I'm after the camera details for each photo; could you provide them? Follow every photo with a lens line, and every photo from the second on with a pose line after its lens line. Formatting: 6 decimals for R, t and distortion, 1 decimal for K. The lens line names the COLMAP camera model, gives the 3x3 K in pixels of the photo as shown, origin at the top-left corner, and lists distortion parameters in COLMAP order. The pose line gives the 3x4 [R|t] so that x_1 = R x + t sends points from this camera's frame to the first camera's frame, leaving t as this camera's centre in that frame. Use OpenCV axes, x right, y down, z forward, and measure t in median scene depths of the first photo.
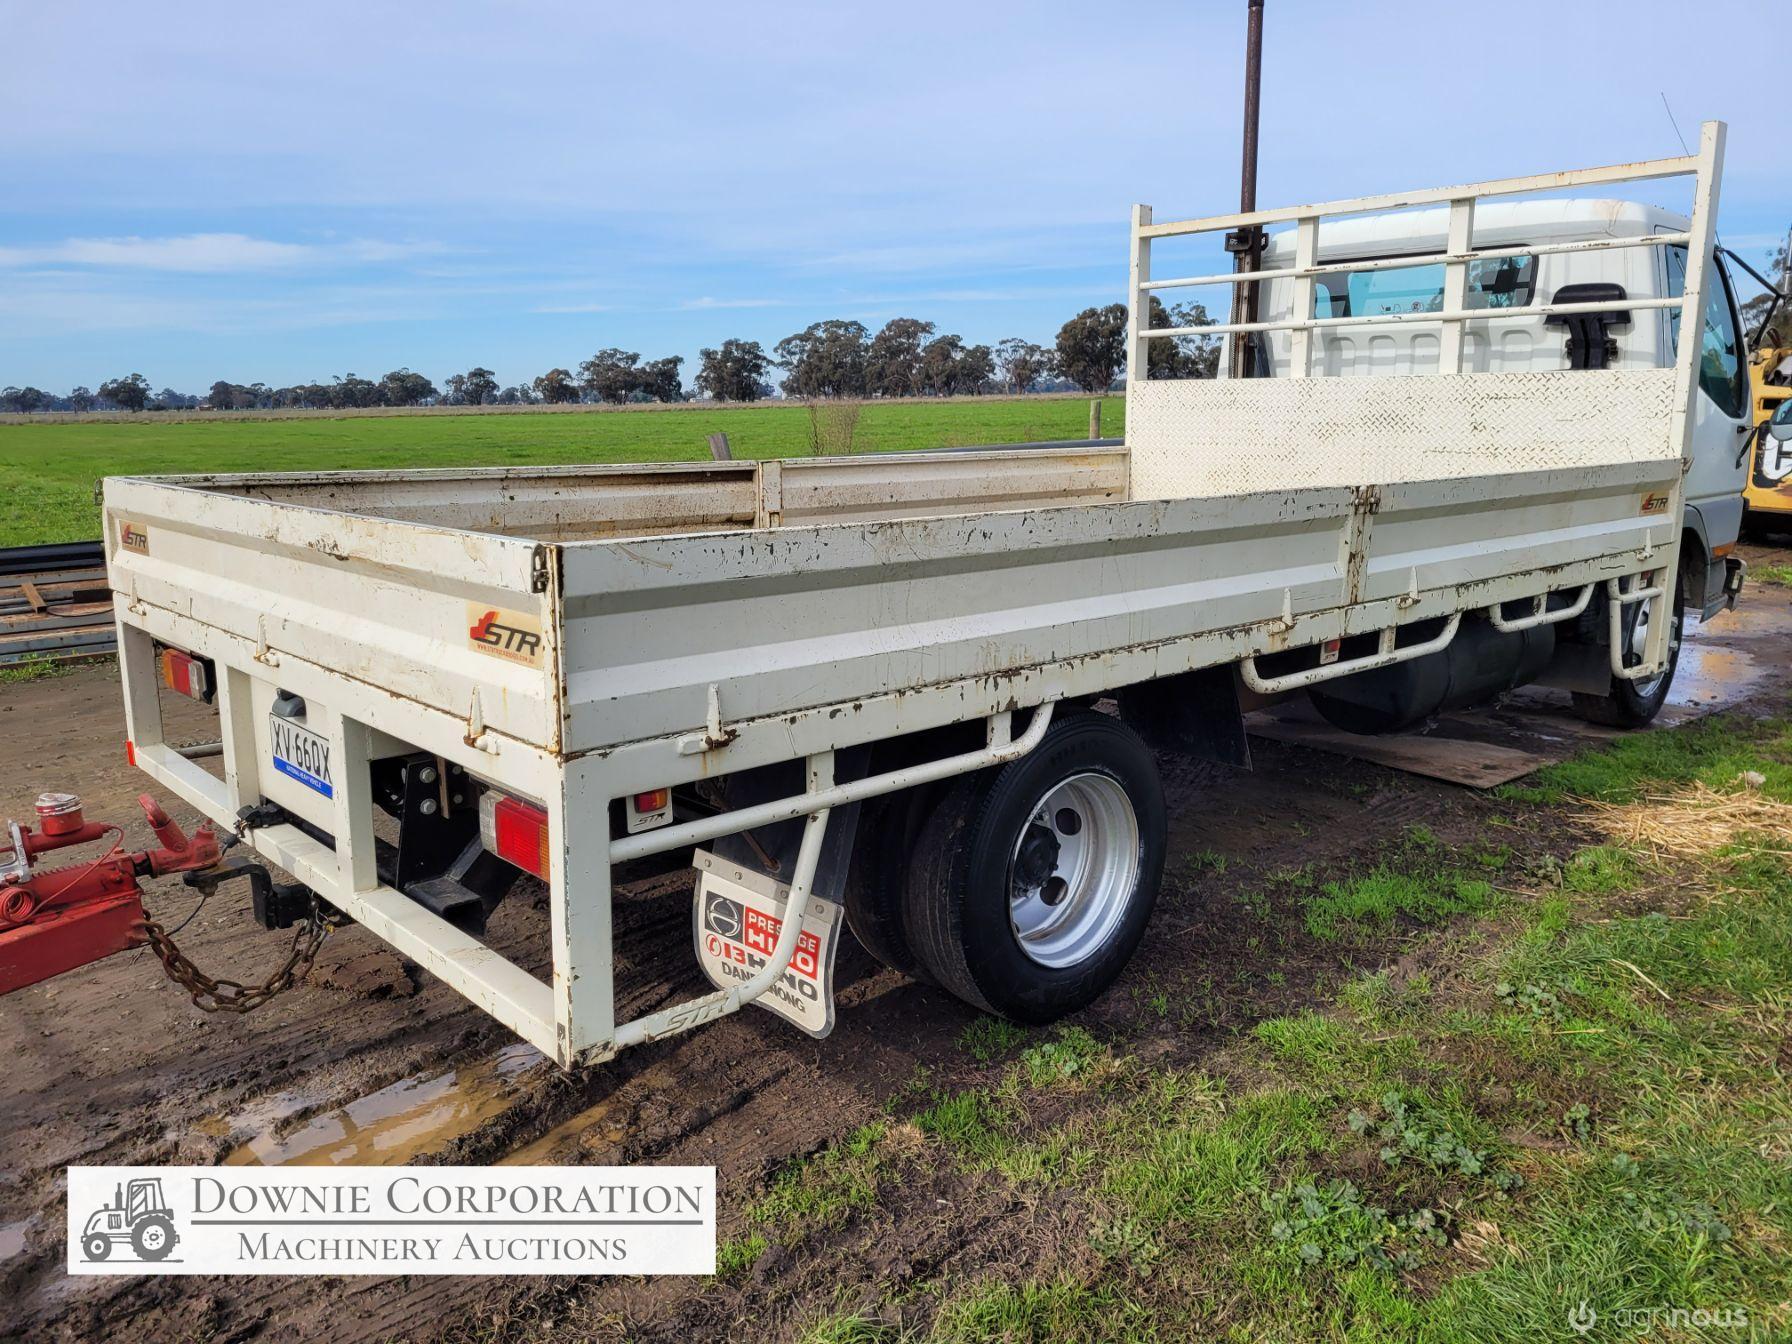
lens RADIAL K [[1331.8, 0, 903.3], [0, 1331.8, 652.3], [0, 0, 1]] dist [0.062314, -0.051707]
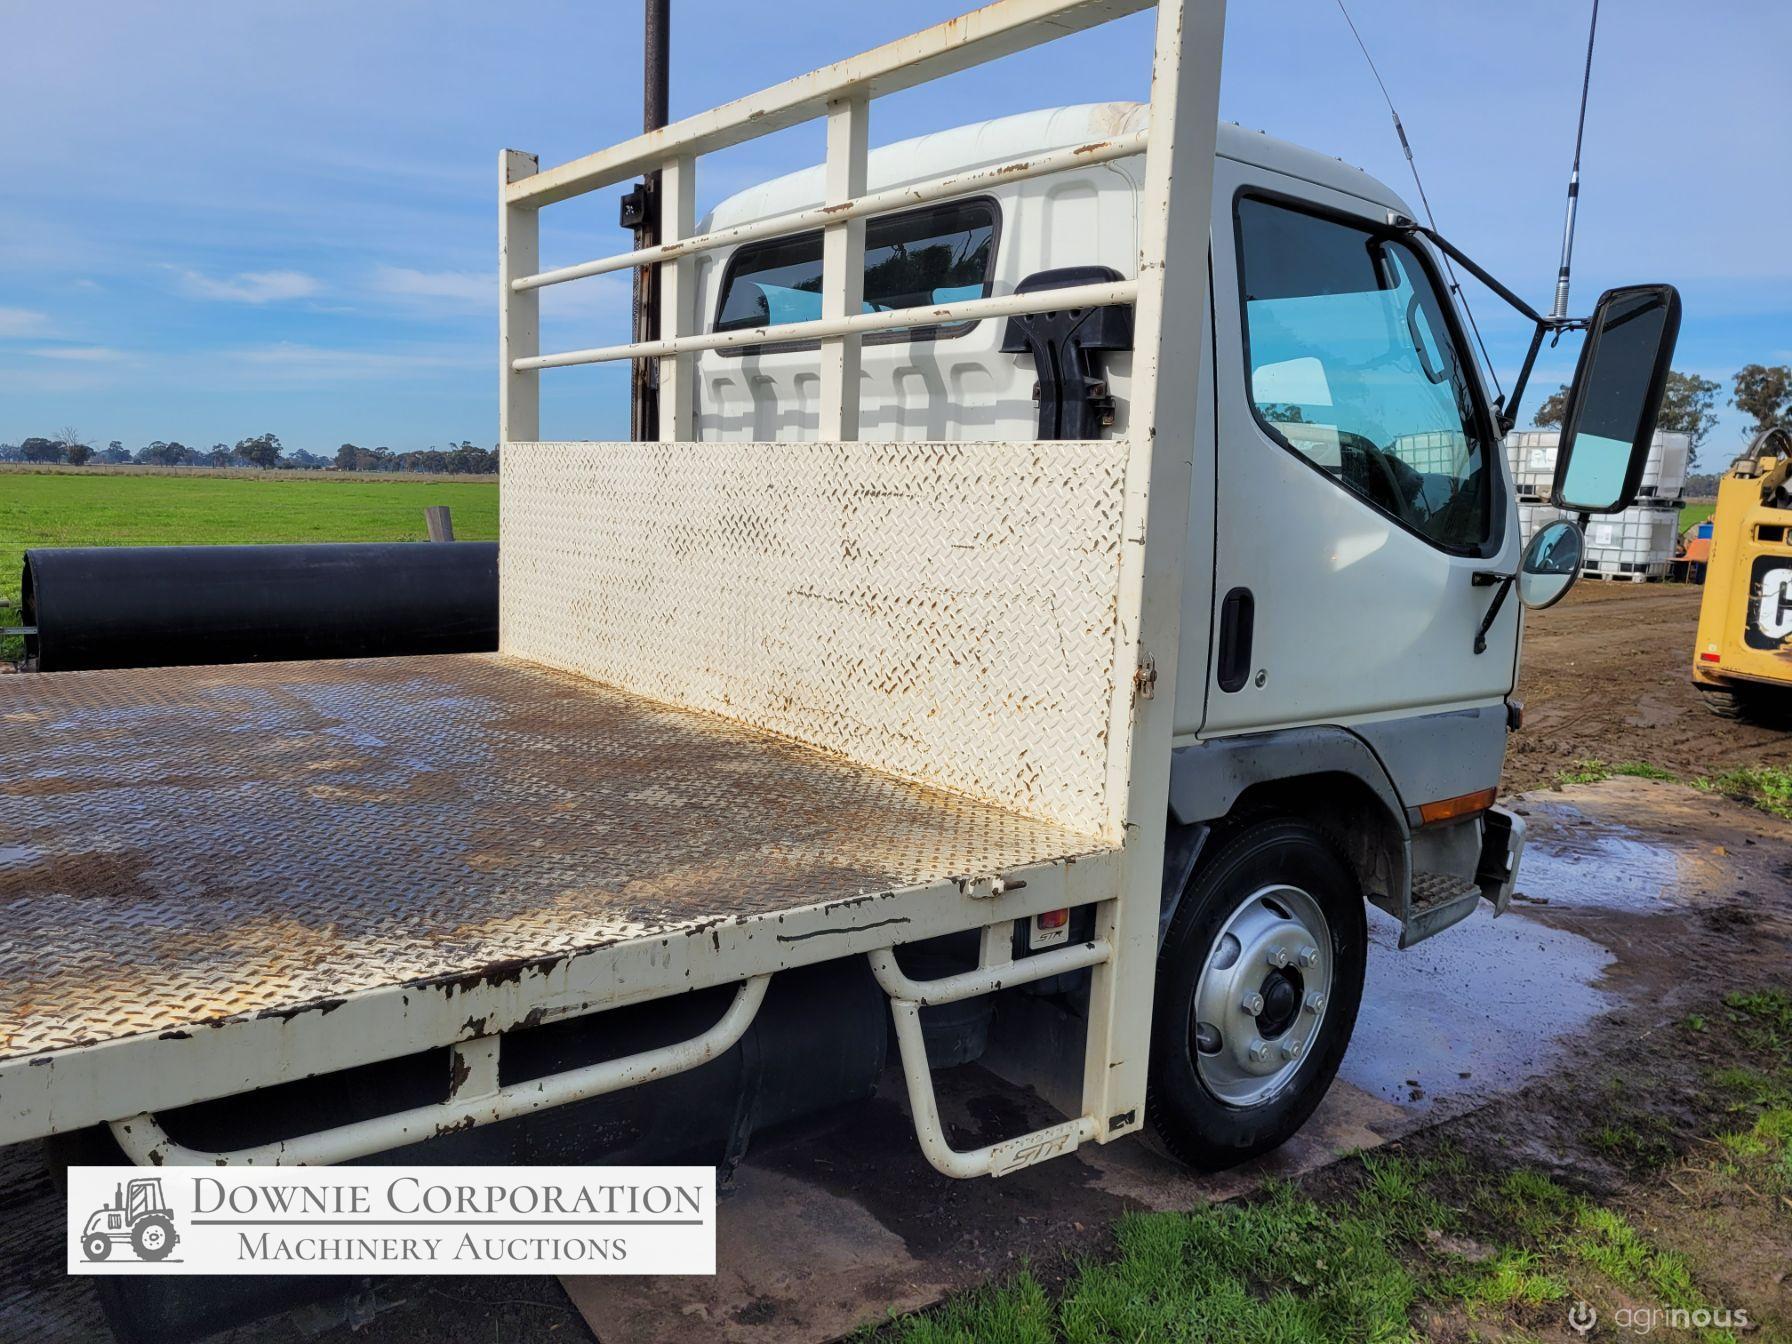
lens RADIAL K [[1331.6, 0, 882.6], [0, 1331.6, 639.4], [0, 0, 1]] dist [0.063680, -0.054057]
pose [[0.995116, 0.052661, -0.083496, 0.472905], [-0.058535, 0.995861, -0.069534, -0.100463], [0.079489, 0.074082, 0.994079, 0.513538]]
